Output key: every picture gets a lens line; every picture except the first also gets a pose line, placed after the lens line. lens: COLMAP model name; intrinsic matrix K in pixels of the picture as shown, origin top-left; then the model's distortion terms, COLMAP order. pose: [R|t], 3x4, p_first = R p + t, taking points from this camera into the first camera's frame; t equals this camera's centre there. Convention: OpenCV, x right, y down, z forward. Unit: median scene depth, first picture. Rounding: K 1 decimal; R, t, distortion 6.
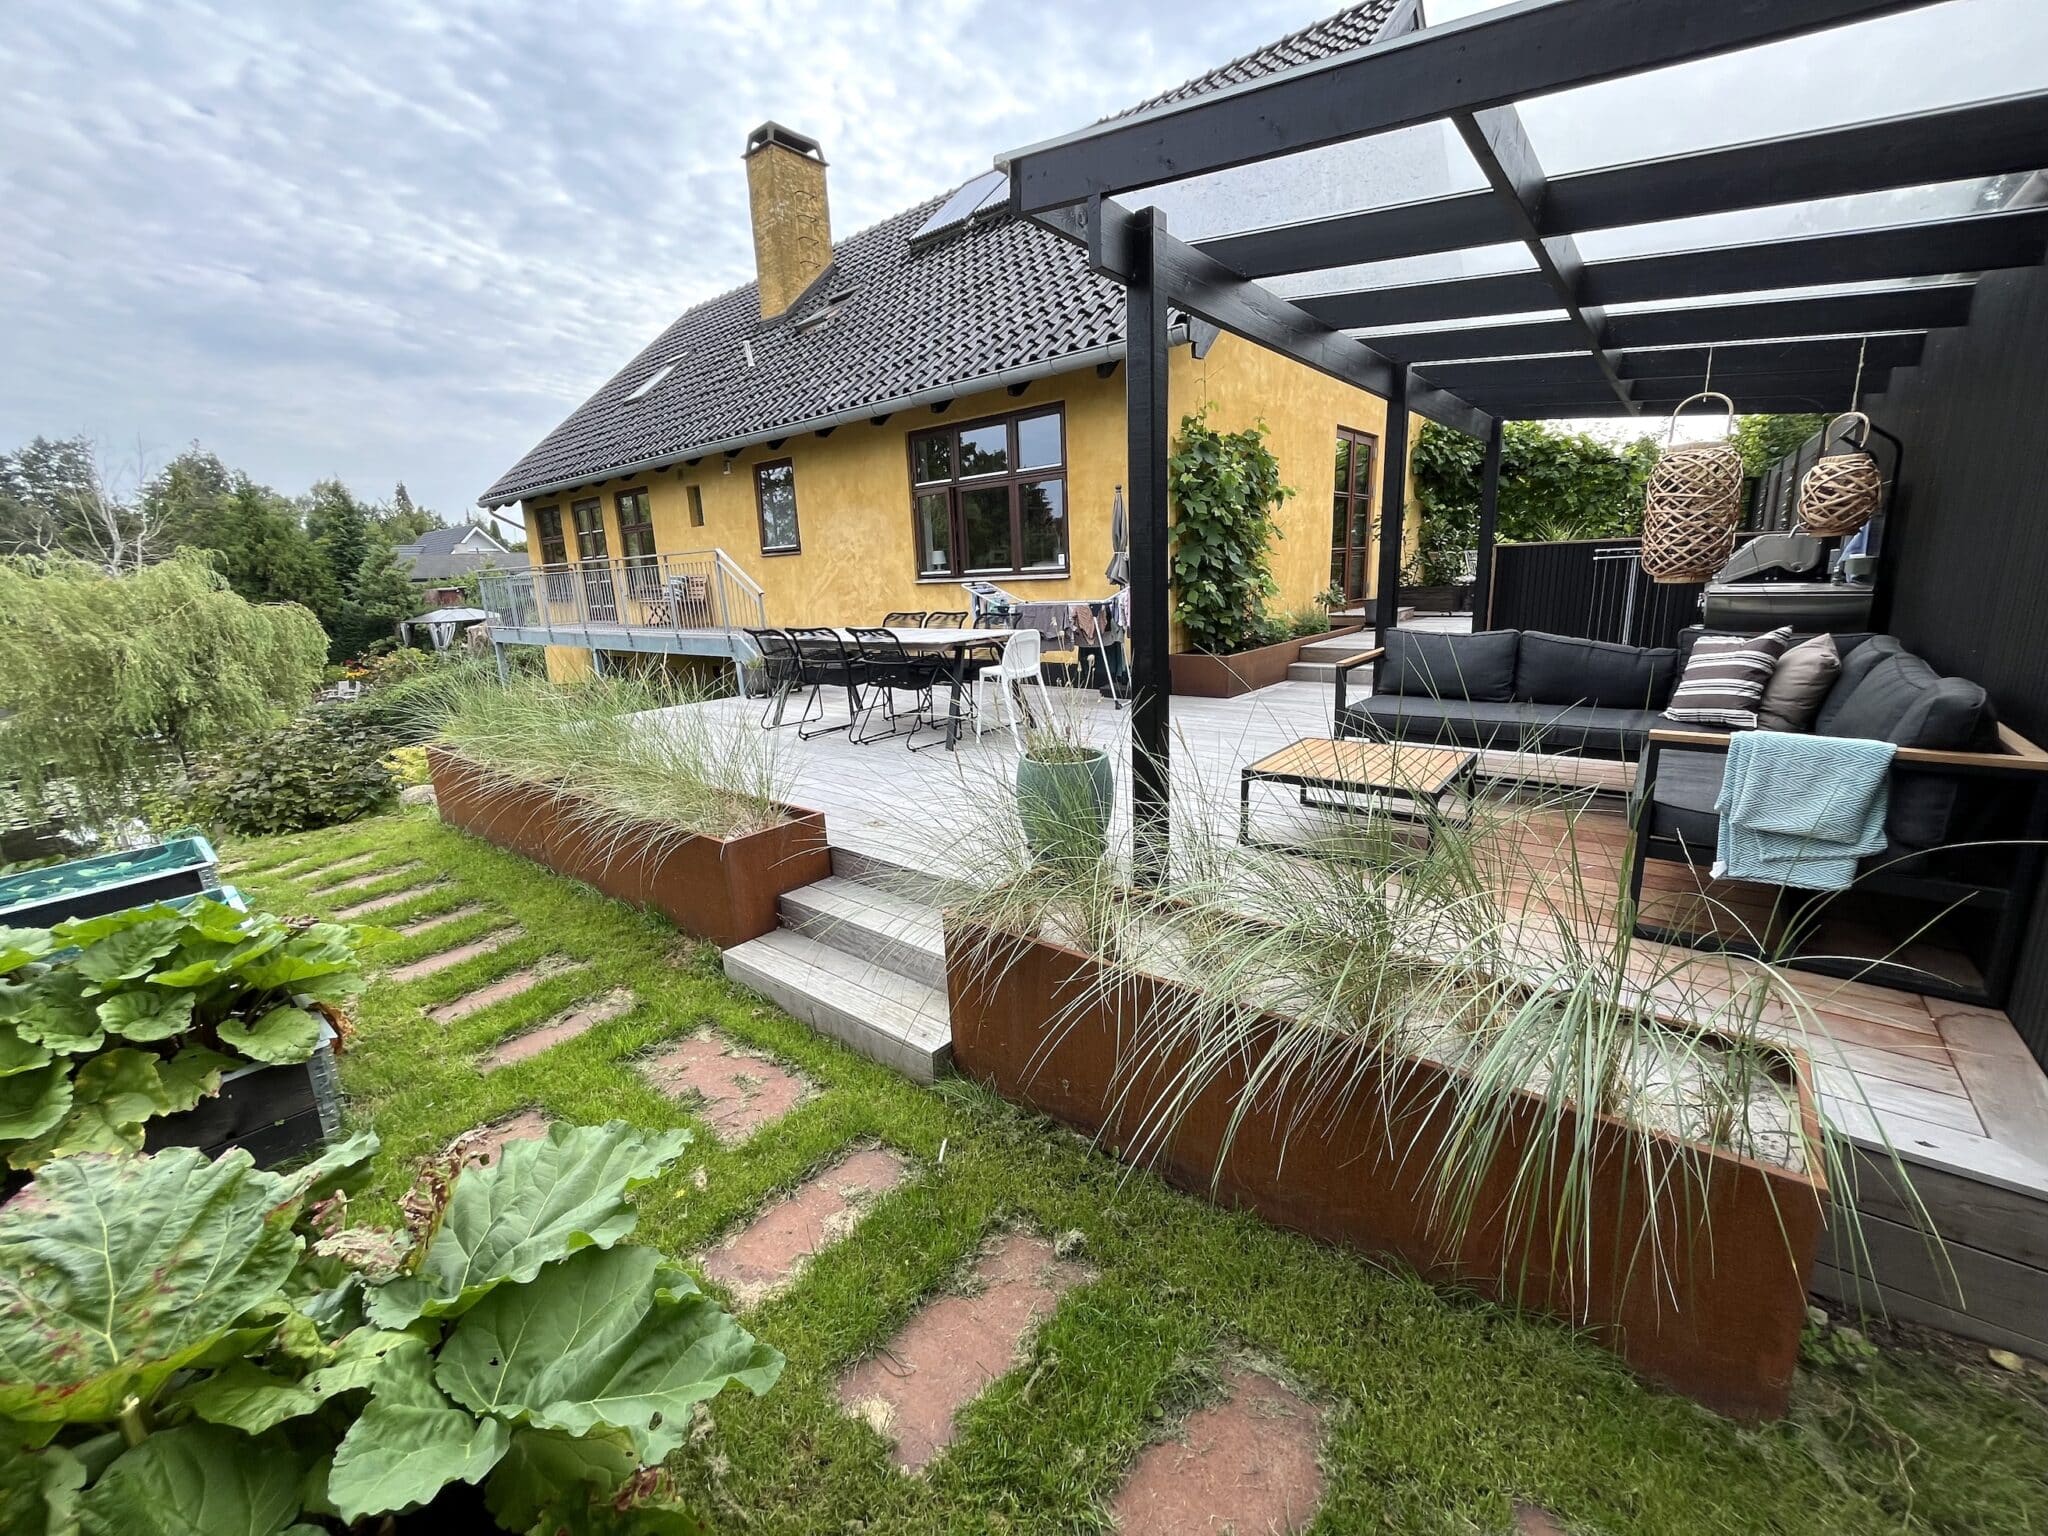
lens RADIAL K [[822.9, 0, 1024.0], [0, 822.9, 768.0], [0, 0, 1]] dist [-0.002124, 0.000224]
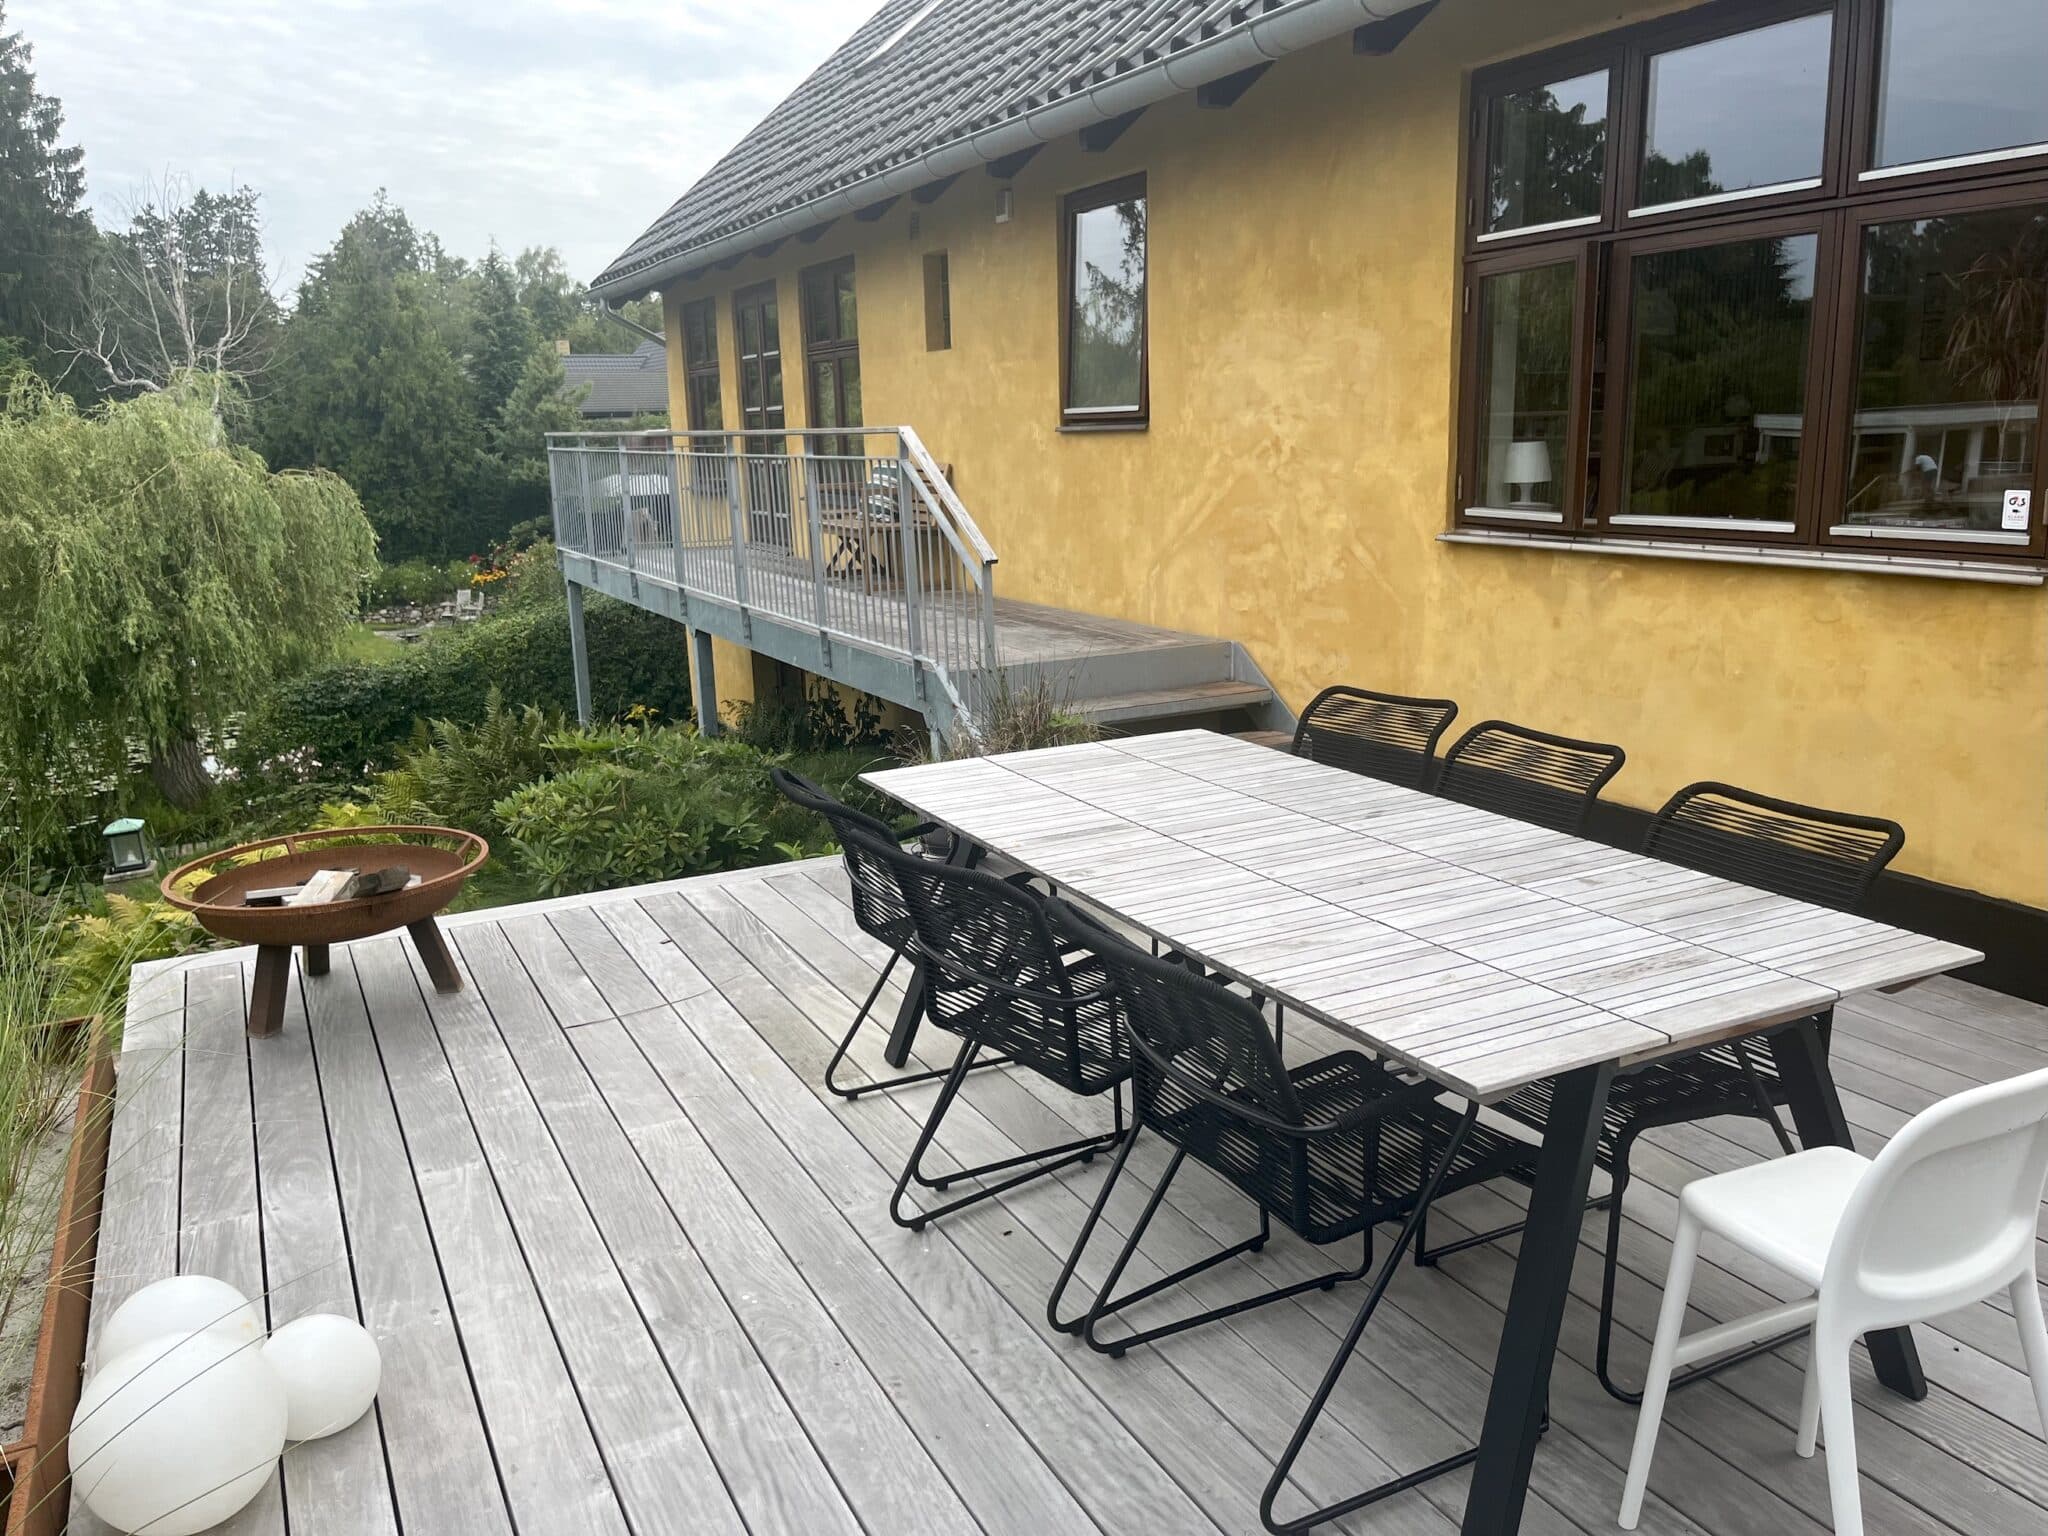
lens RADIAL K [[1550.0, 0, 1024.0], [0, 1550.0, 768.0], [0, 0, 1]] dist [0.033517, -0.007561]
pose [[0.916269, 0.107727, -0.385805, -0.022970], [-0.108751, 0.993883, 0.019239, -0.080051], [0.385518, 0.024329, 0.922380, 0.229373]]
